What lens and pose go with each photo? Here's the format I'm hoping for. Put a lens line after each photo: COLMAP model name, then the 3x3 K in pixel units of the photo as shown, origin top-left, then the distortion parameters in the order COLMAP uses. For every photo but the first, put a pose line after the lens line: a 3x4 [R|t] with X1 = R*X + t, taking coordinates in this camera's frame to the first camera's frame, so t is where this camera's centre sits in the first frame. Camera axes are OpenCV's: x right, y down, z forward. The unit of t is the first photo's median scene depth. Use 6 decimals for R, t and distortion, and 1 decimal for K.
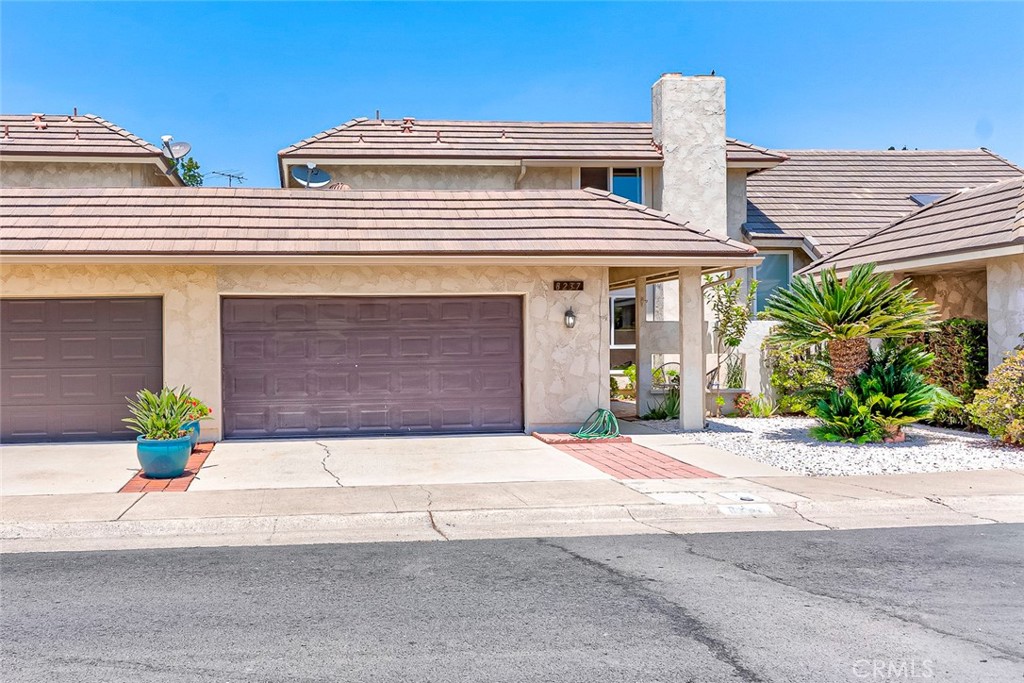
lens RADIAL K [[487.6, 0, 508.7], [0, 487.6, 346.0], [0, 0, 1]] dist [0.005653, 0.000355]
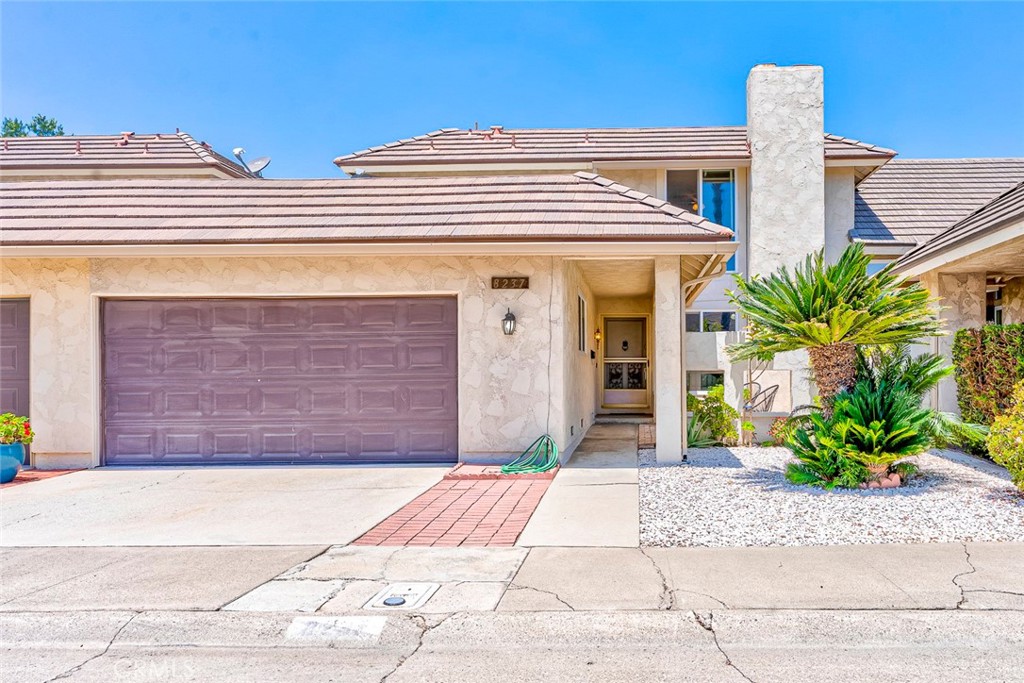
lens RADIAL K [[520.4, 0, 553.6], [0, 520.4, 364.9], [0, 0, 1]] dist [0.001738, -0.001493]
pose [[0.997590, 0.002912, -0.069326, 0.254524], [-0.002815, 0.999995, 0.001509, 0.011150], [0.069330, -0.001310, 0.997593, 0.140952]]
